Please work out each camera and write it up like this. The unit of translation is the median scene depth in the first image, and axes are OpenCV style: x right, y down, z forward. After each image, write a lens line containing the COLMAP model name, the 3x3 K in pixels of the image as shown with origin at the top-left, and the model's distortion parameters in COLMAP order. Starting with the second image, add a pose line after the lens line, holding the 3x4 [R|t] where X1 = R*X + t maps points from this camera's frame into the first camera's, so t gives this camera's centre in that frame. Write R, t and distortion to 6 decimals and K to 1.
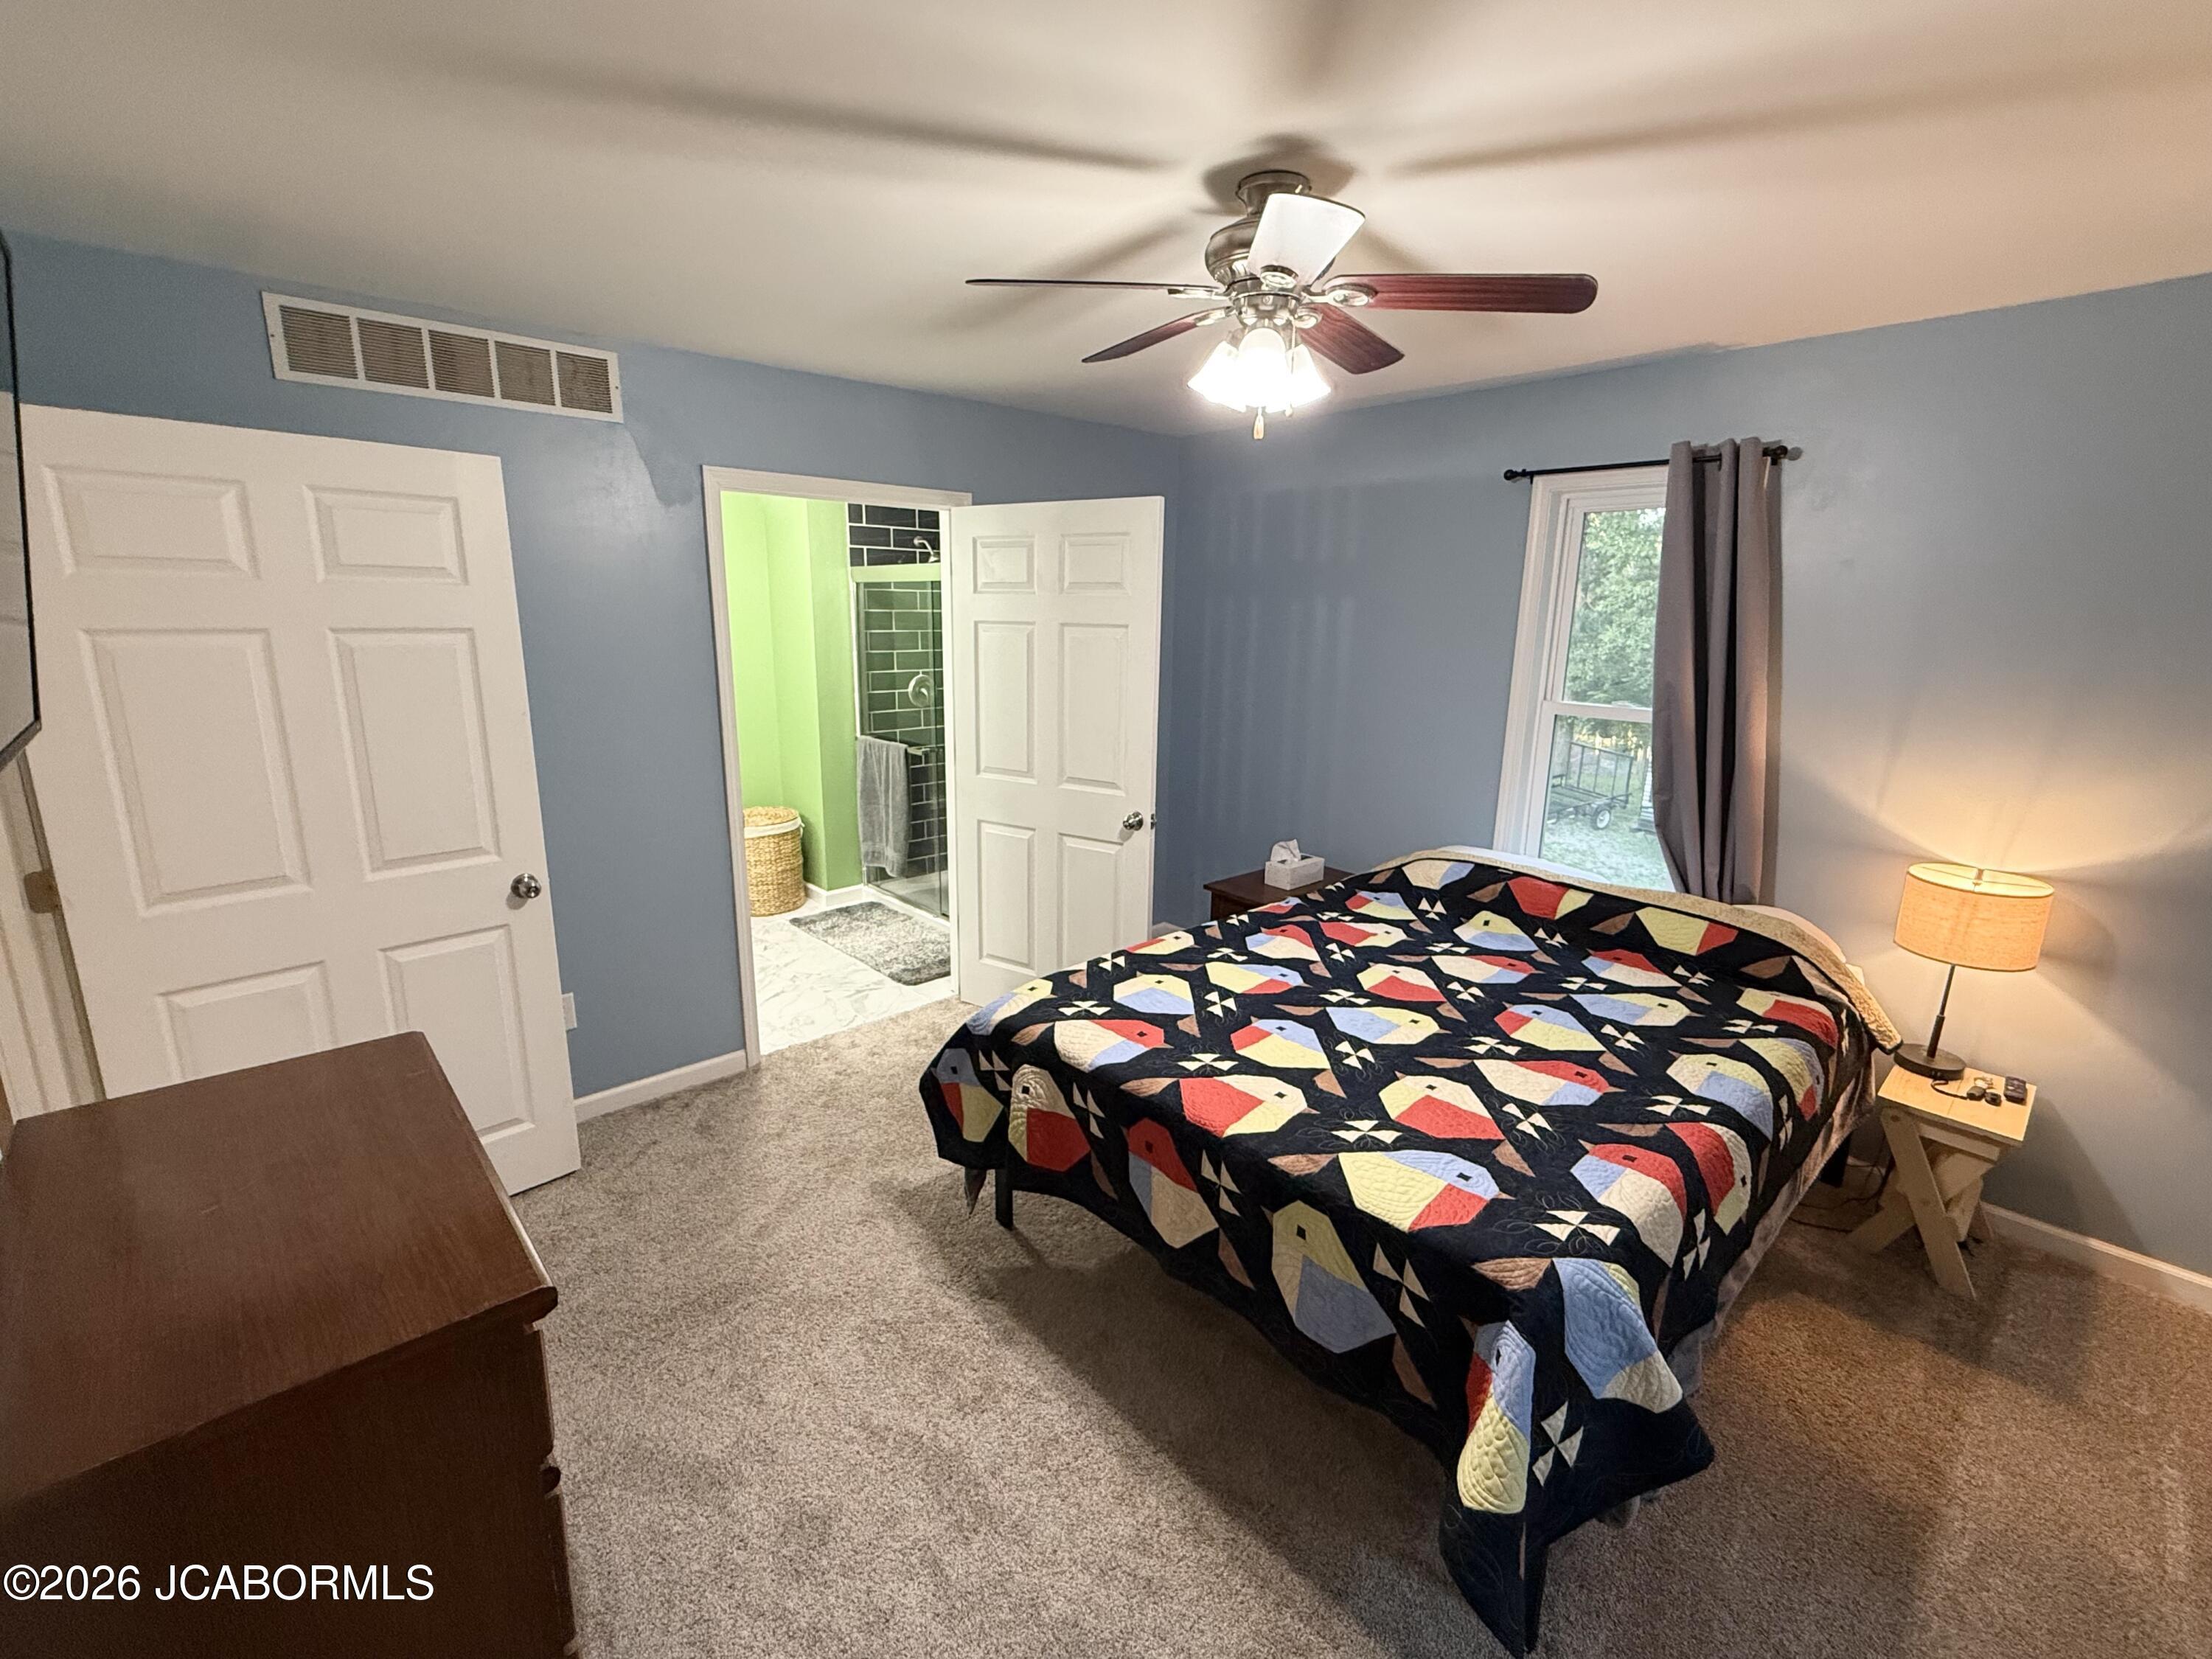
lens RADIAL K [[965.5, 0, 1106.0], [0, 965.5, 829.5], [0, 0, 1]] dist [-0.000760, -0.000171]
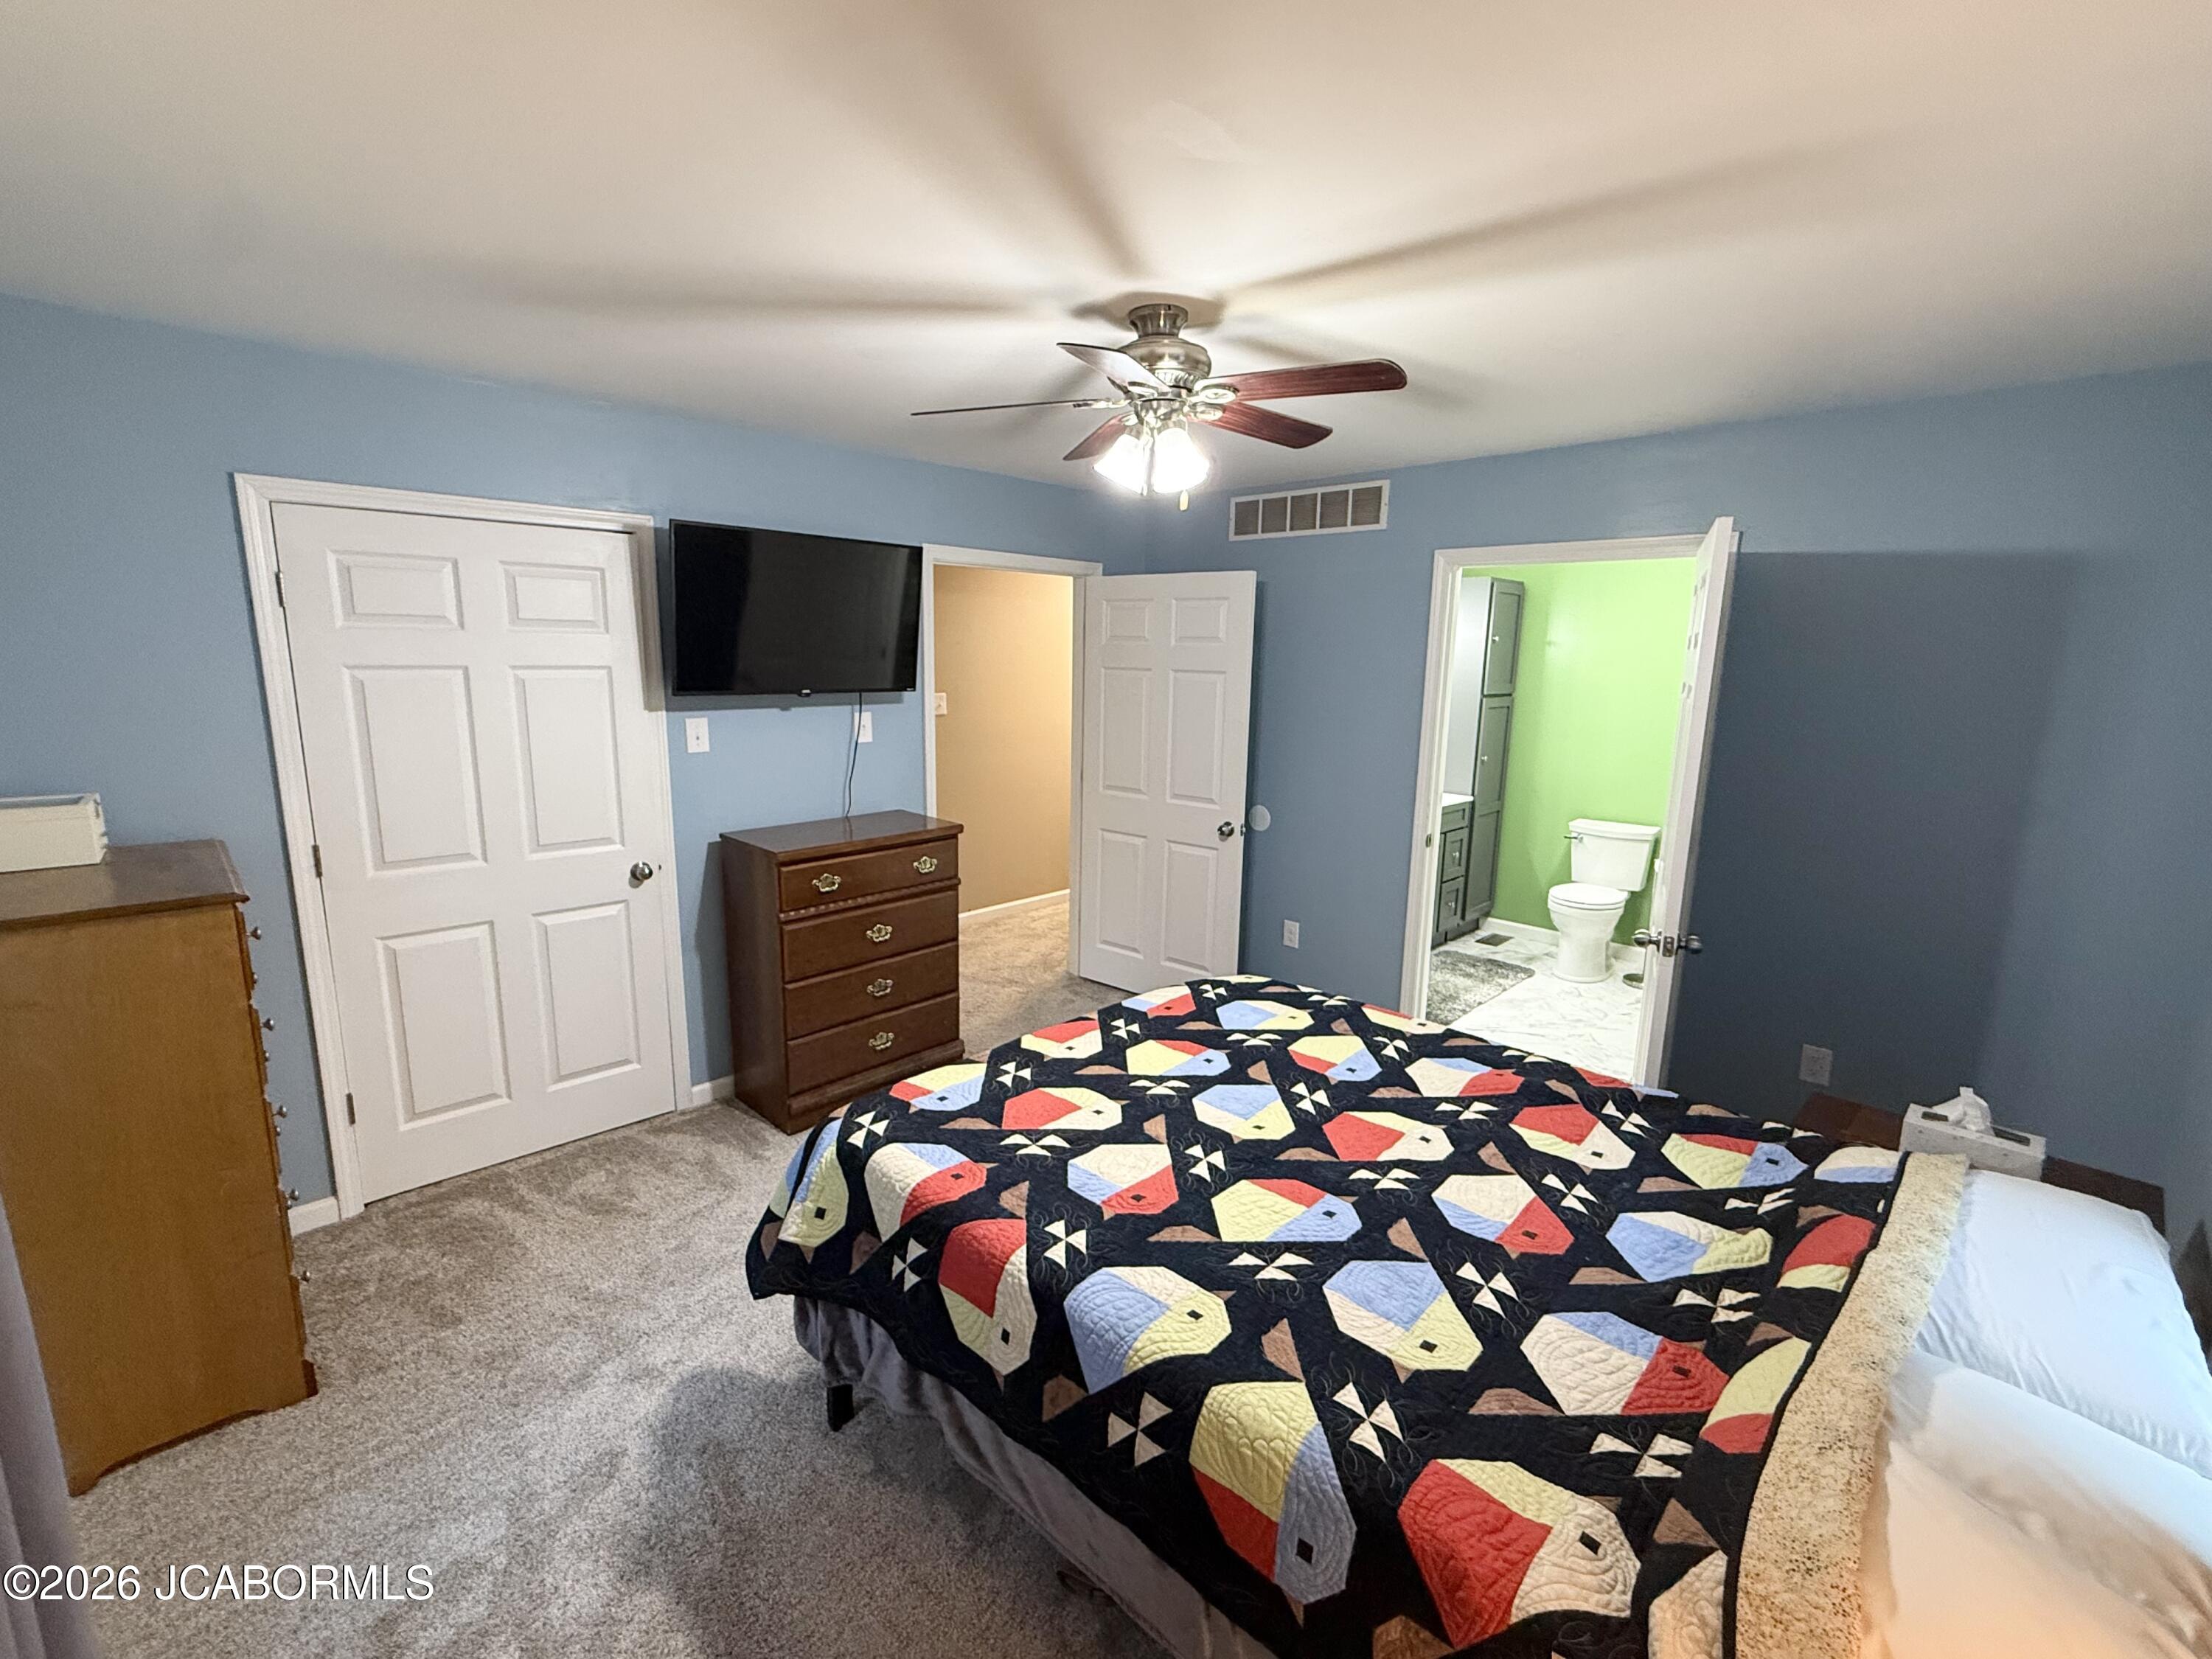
lens RADIAL K [[965.5, 0, 1106.0], [0, 965.5, 829.5], [0, 0, 1]] dist [-0.000760, -0.000171]
pose [[0.061072, 0.171405, -0.983306, 1.087625], [-0.245663, 0.957422, 0.151635, -0.150034], [0.967429, 0.232301, 0.100580, 0.699842]]
